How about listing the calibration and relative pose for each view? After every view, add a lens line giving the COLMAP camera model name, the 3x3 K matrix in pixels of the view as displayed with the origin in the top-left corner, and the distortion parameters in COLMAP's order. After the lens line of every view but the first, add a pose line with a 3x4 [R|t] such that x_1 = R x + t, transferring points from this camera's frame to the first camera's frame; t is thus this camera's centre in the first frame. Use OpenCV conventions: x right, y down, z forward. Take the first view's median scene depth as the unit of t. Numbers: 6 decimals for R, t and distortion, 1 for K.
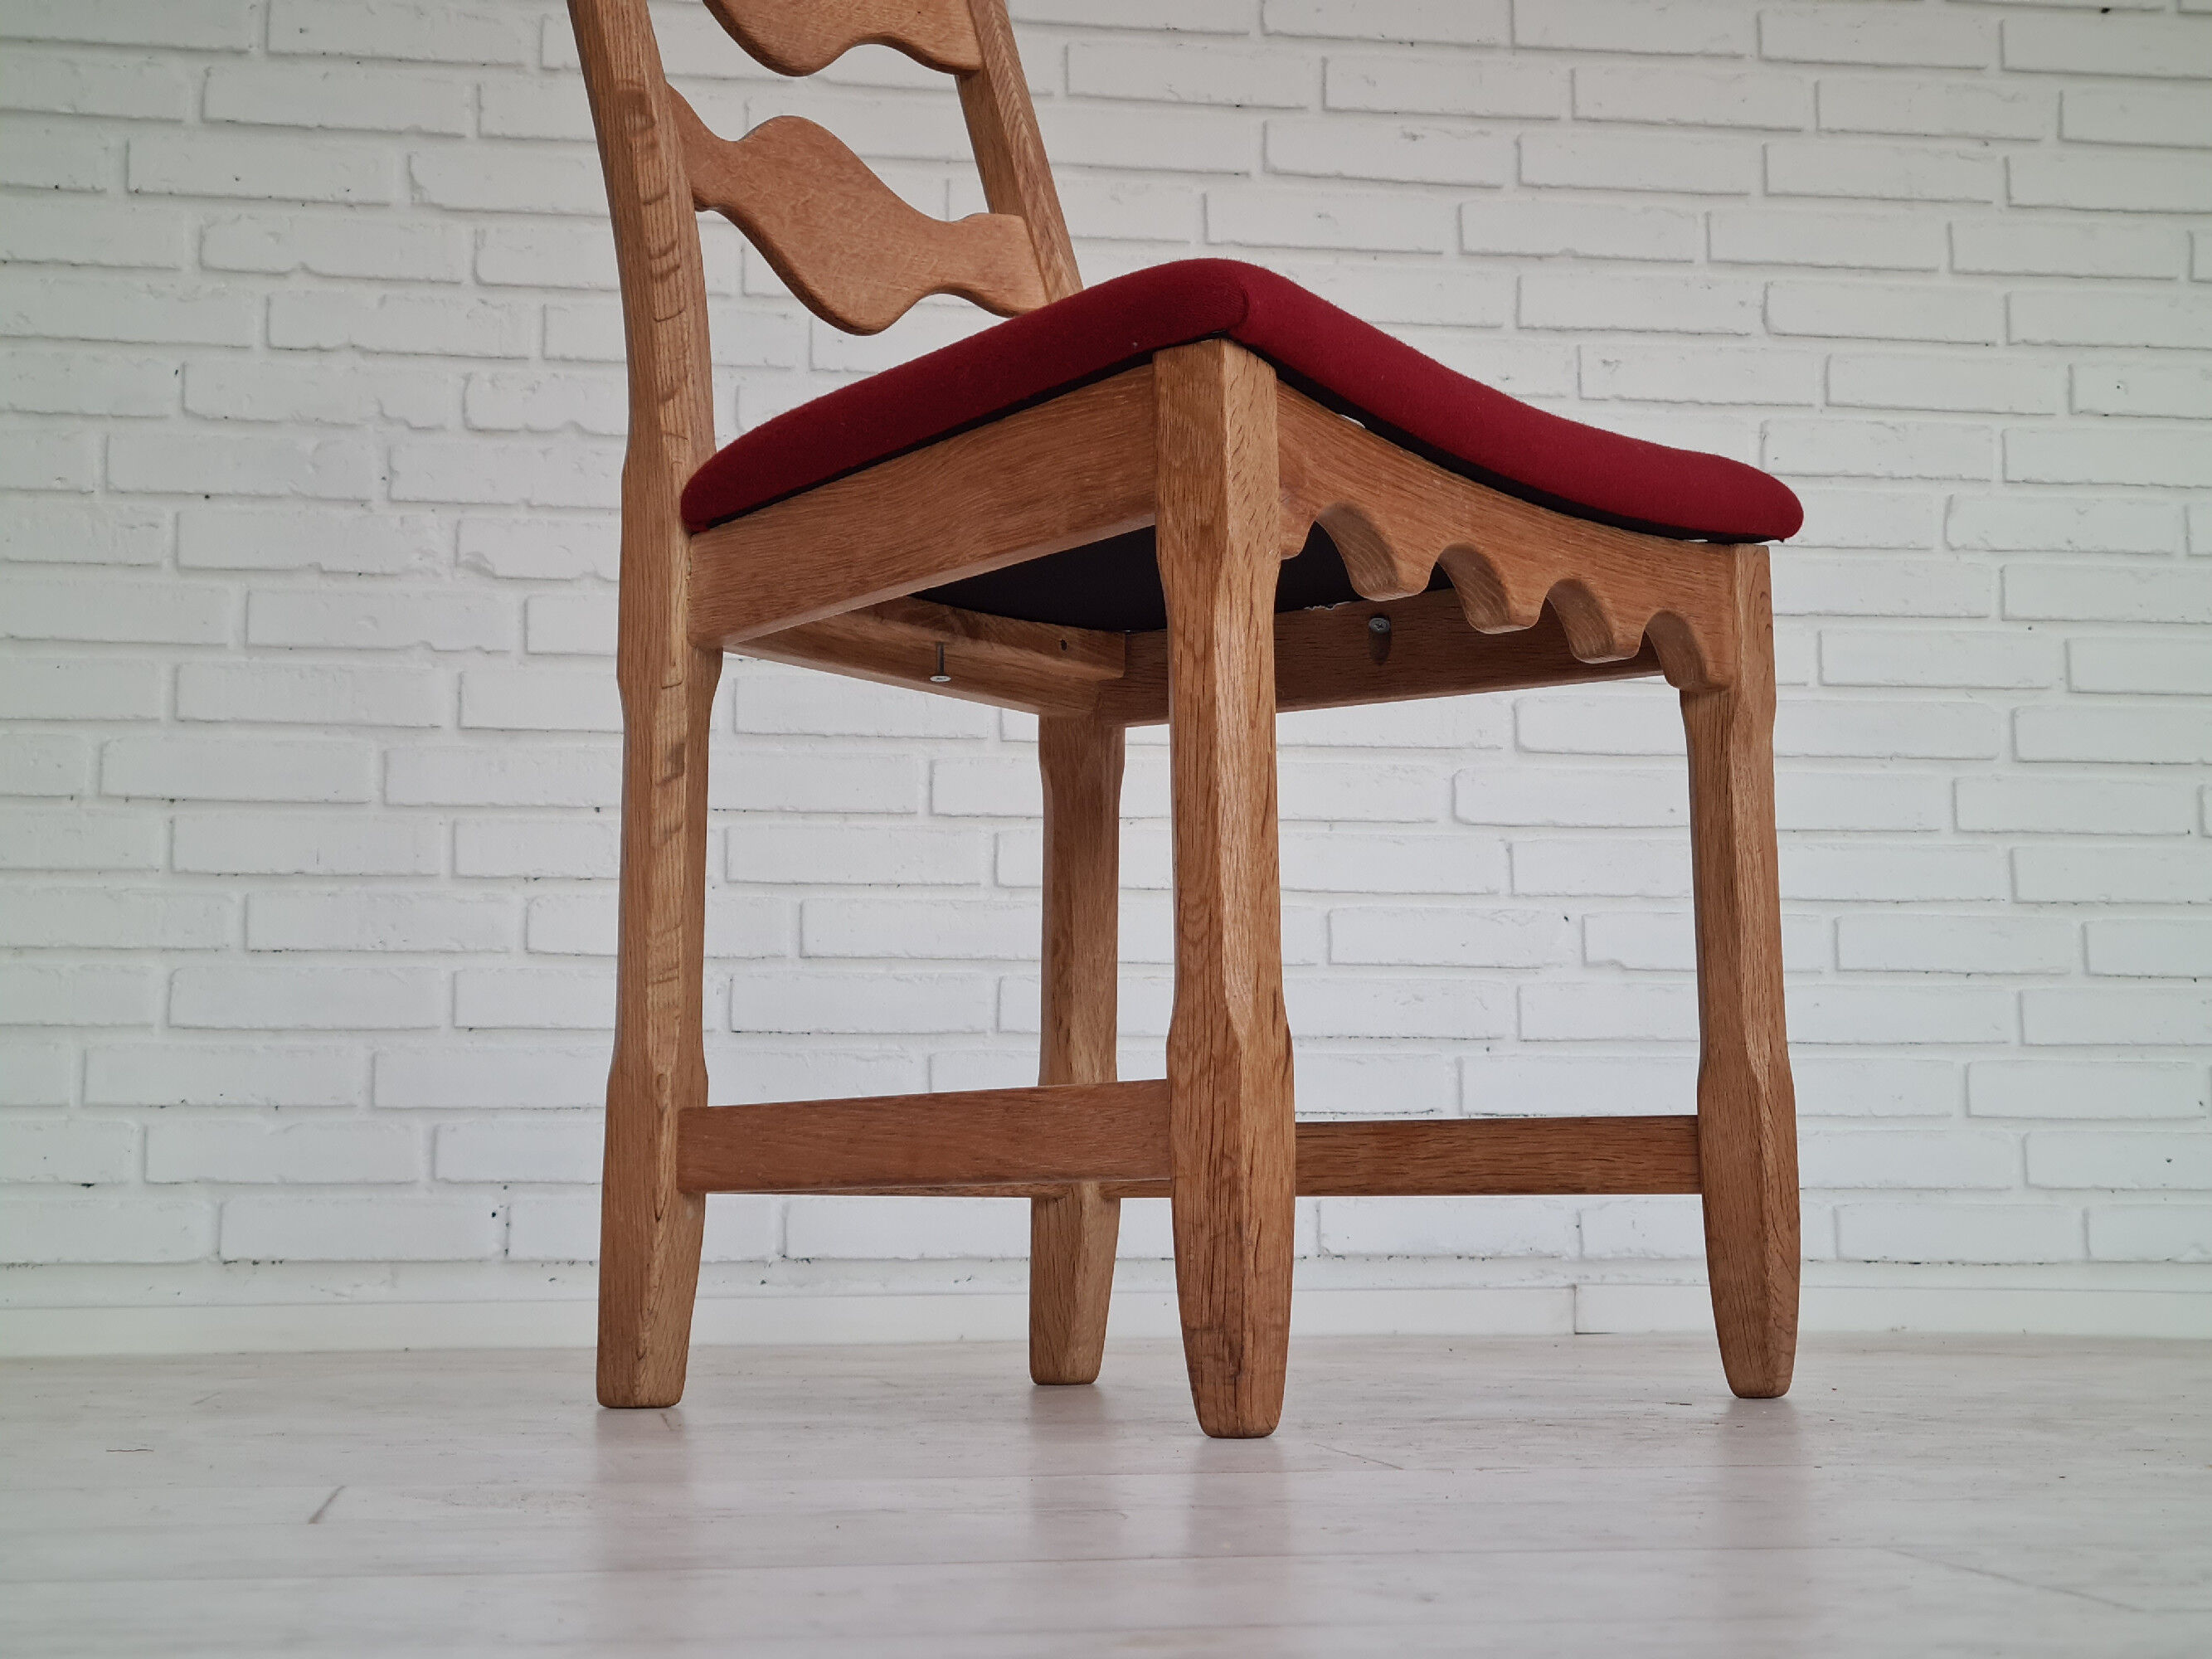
lens RADIAL K [[3349.4, 0, 1068.6], [0, 3349.4, 830.2], [0, 0, 1]] dist [0.065367, 0.000000]
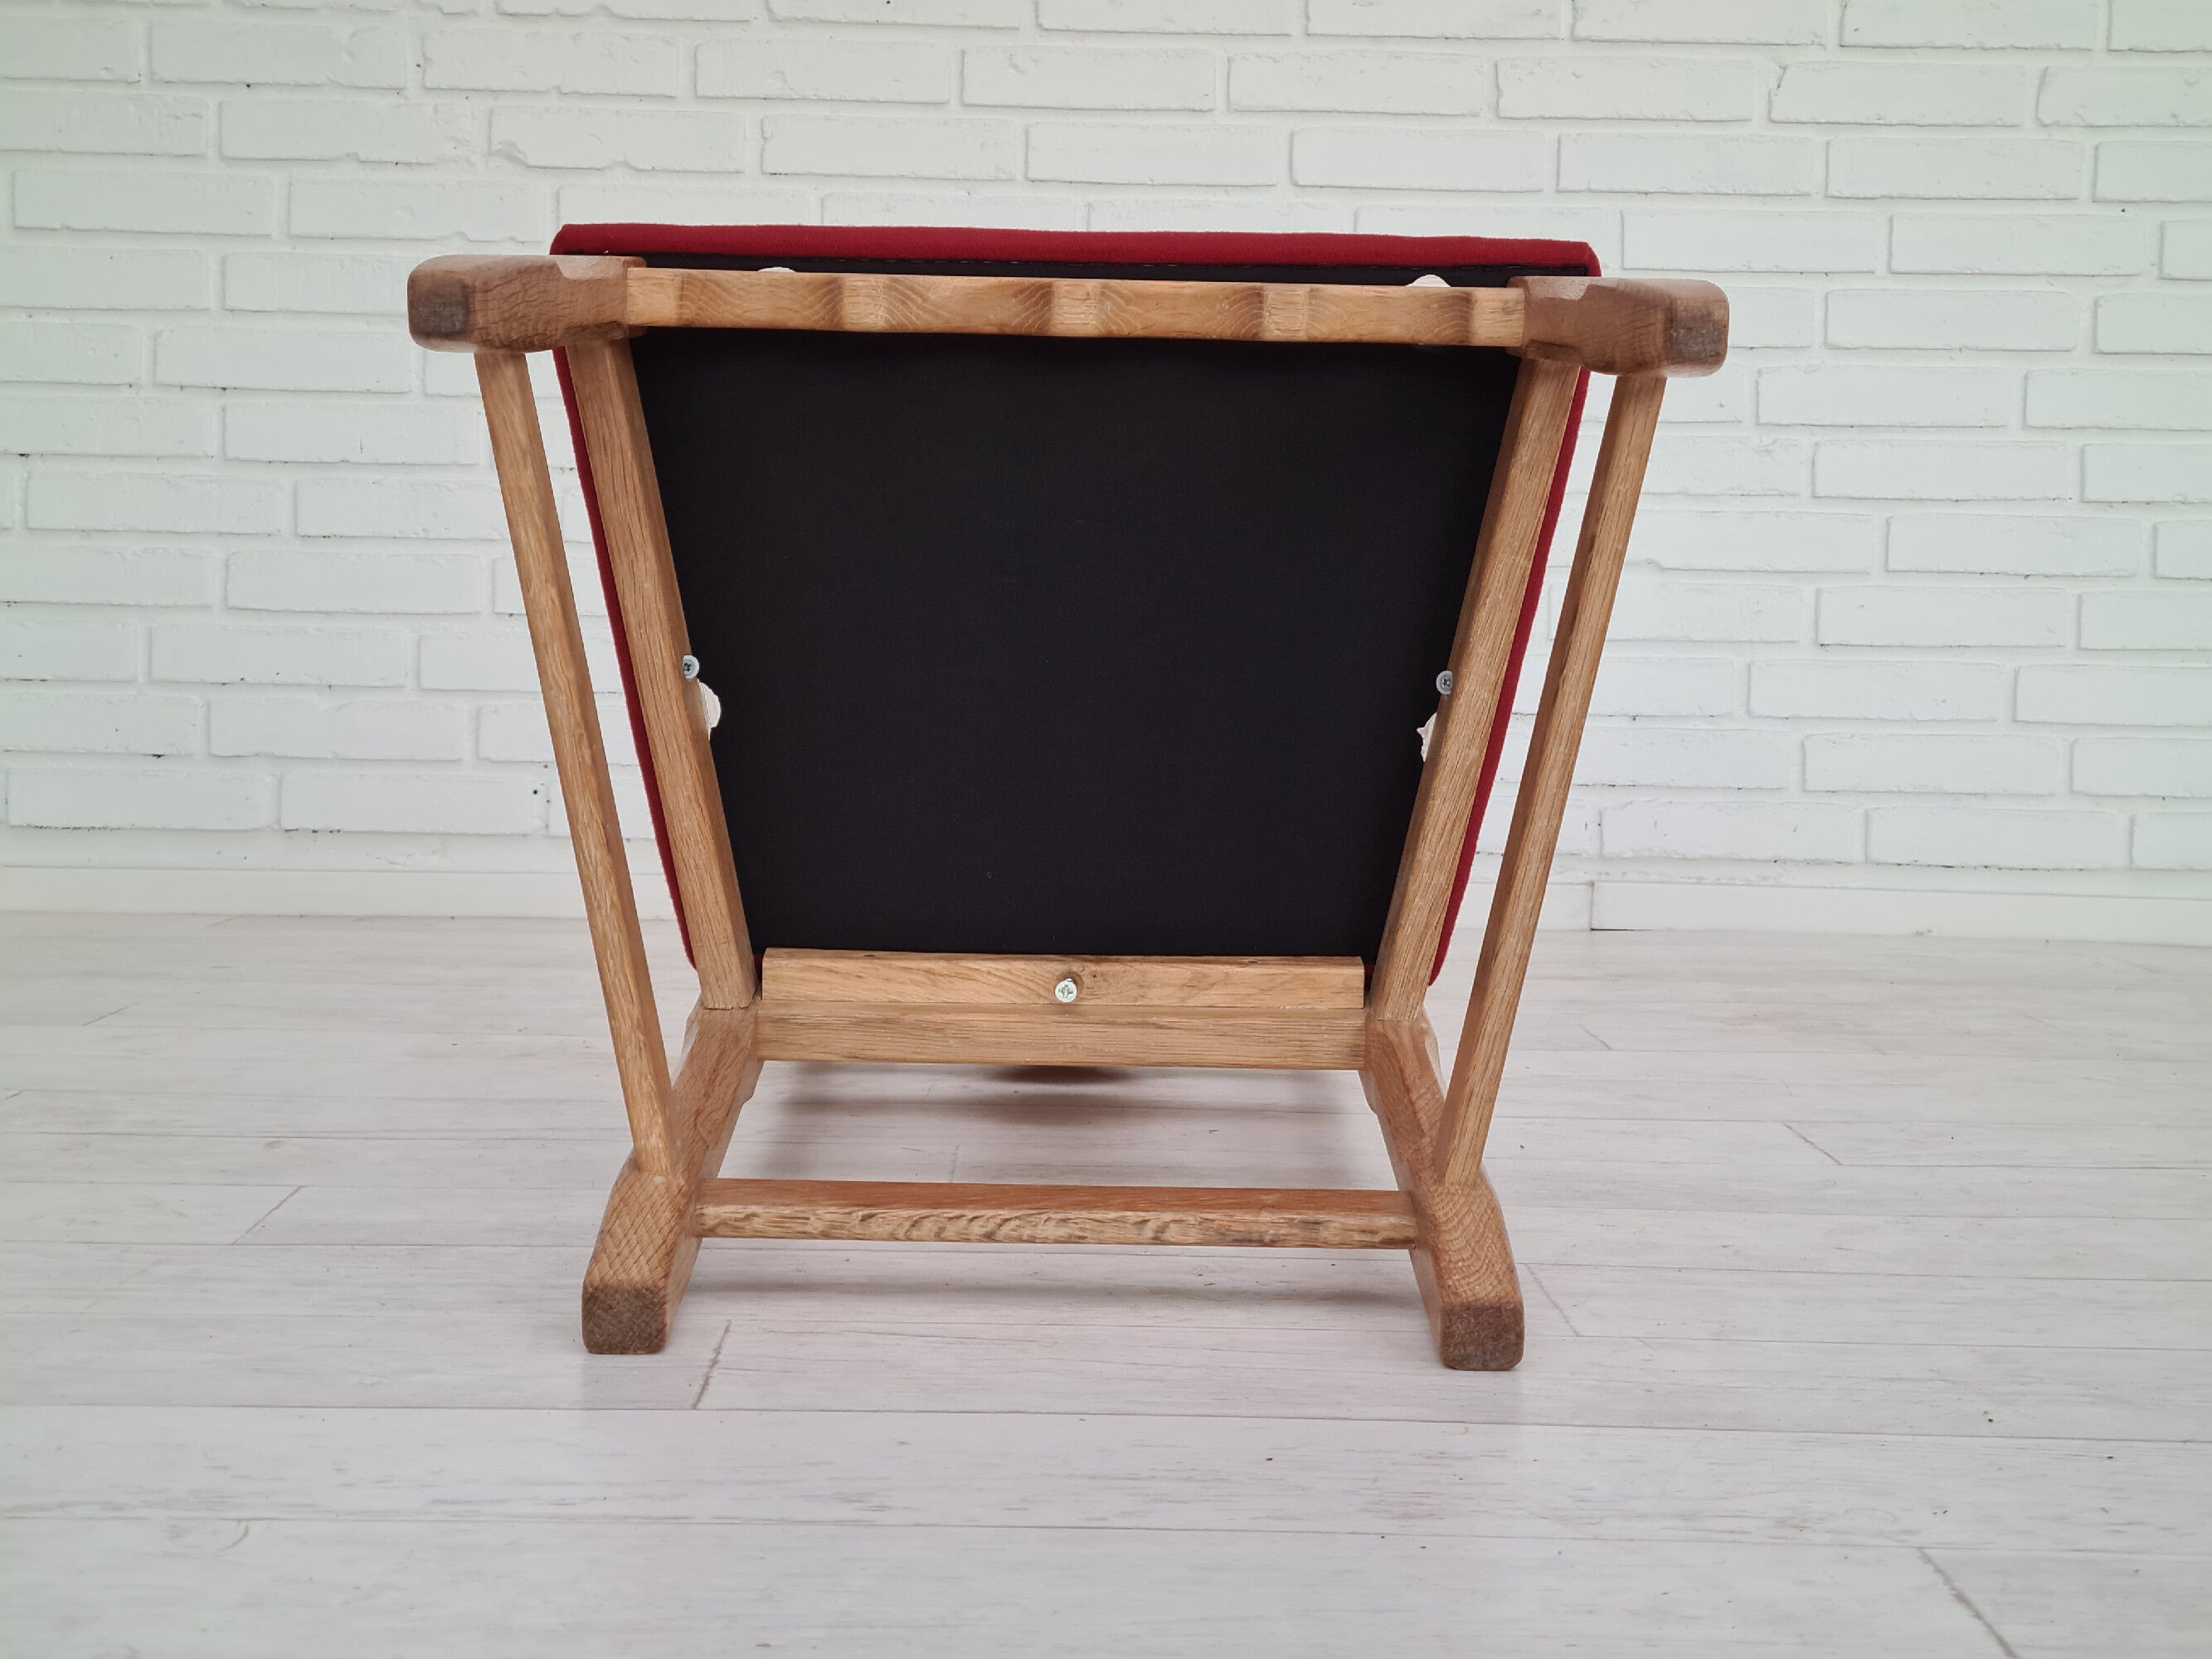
lens RADIAL K [[3349.4, 0, 1079.5], [0, 3349.4, 831.5], [0, 0, 1]] dist [0.065367, 0.000000]
pose [[0.990868, 0.030397, -0.131366, 0.131611], [-0.005309, 0.982297, 0.187254, -0.068634], [0.134733, -0.184847, 0.973488, -0.000239]]
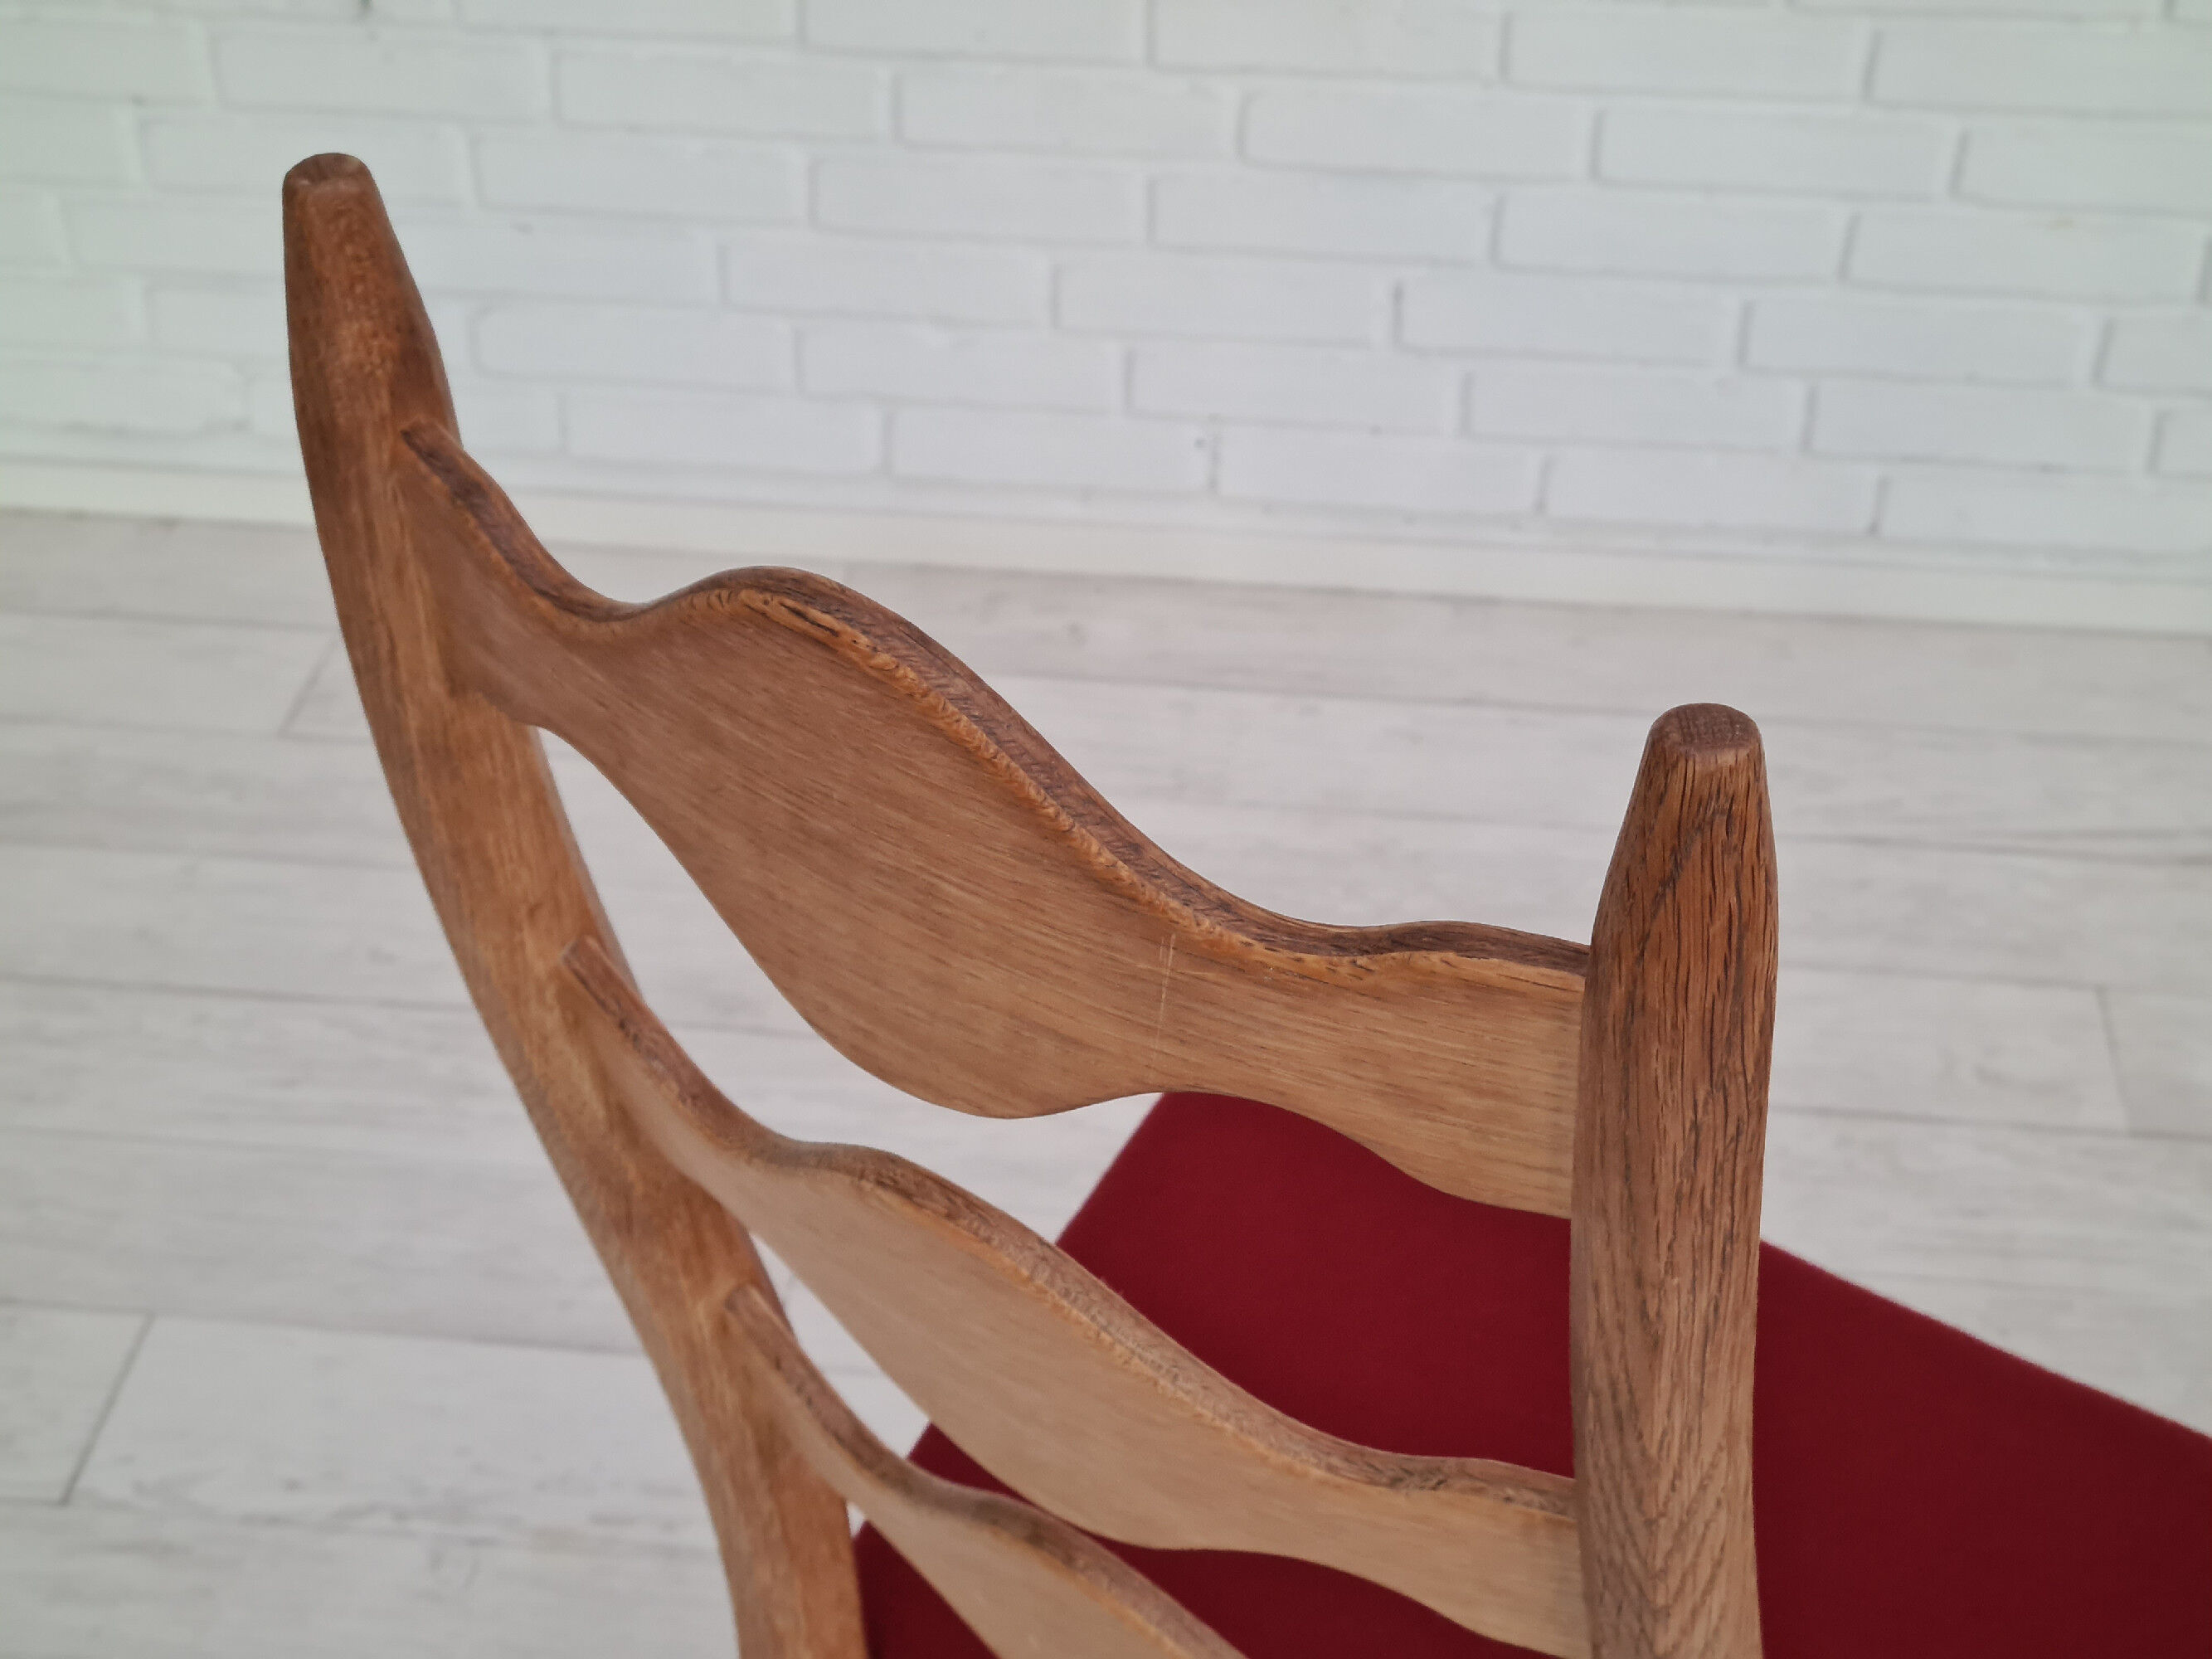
lens RADIAL K [[3349.4, 0, 1092.5], [0, 3349.4, 851.7], [0, 0, 1]] dist [0.065367, 0.000000]
pose [[0.968432, 0.154800, -0.195387, -0.016145], [0.019849, 0.733440, 0.679464, -0.372599], [0.248486, -0.661893, 0.707215, 0.320514]]
